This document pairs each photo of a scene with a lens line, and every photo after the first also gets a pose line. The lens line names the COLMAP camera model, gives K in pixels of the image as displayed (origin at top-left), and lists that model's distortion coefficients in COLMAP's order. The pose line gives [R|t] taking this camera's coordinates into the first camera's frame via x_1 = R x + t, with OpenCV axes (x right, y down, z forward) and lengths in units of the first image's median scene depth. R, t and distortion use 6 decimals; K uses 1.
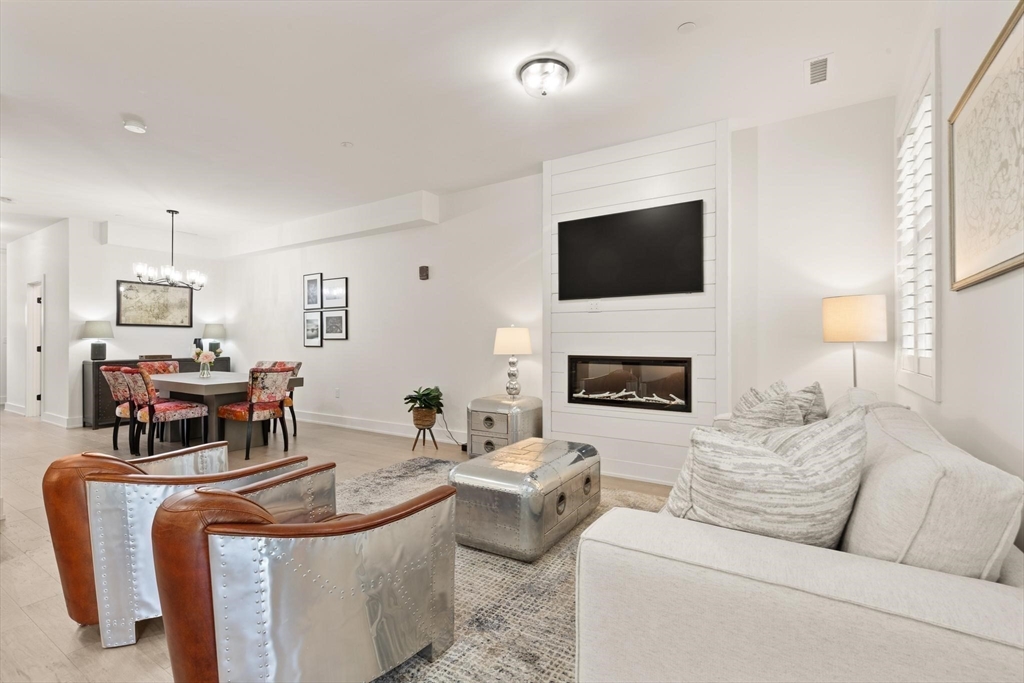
lens RADIAL K [[452.3, 0, 512.0], [0, 452.3, 341.5], [0, 0, 1]] dist [0.003593, -0.000003]
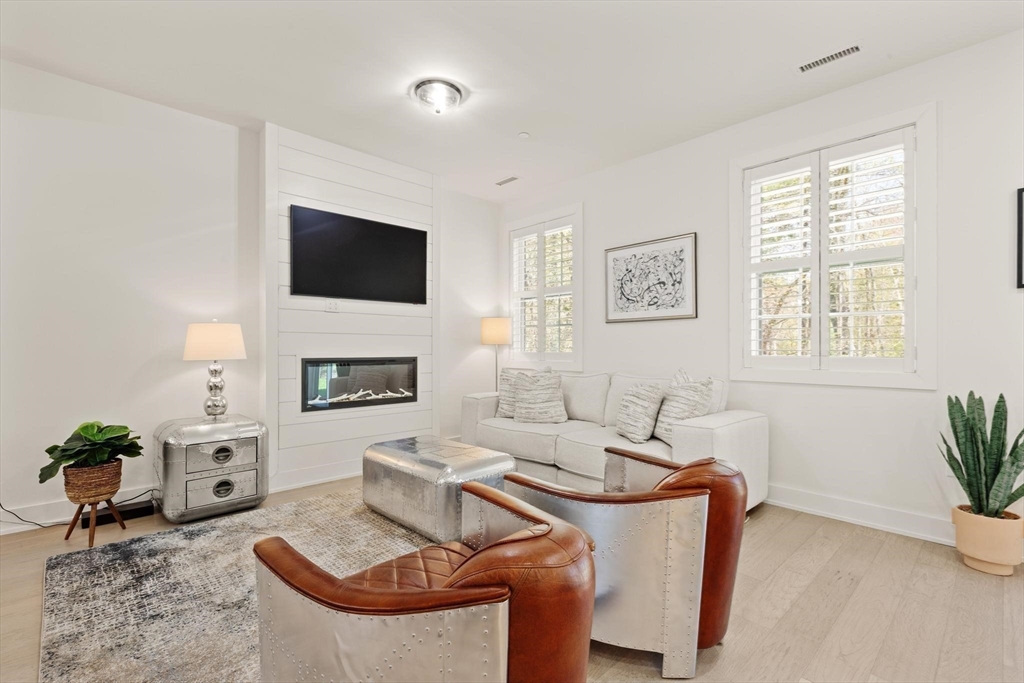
lens RADIAL K [[463.1, 0, 507.1], [0, 463.1, 343.6], [0, 0, 1]] dist [0.003765, -0.000274]
pose [[0.255858, 0.008162, 0.966680, -0.645330], [-0.001633, 0.999967, -0.008011, 0.008303], [-0.966713, 0.000471, 0.255863, 0.378443]]
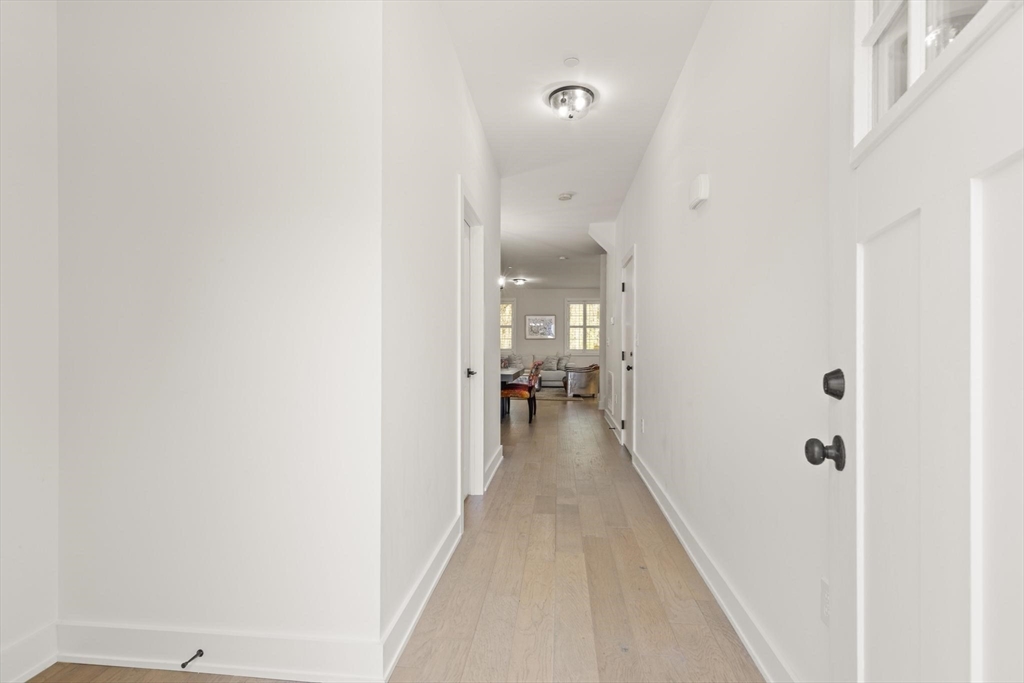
lens RADIAL K [[463.1, 0, 507.1], [0, 463.1, 343.6], [0, 0, 1]] dist [0.003765, -0.000274]
pose [[-0.428355, 0.007165, 0.903582, -2.501316], [0.001011, 0.999972, -0.007450, 0.009071], [-0.903610, -0.002278, -0.428350, 1.972415]]
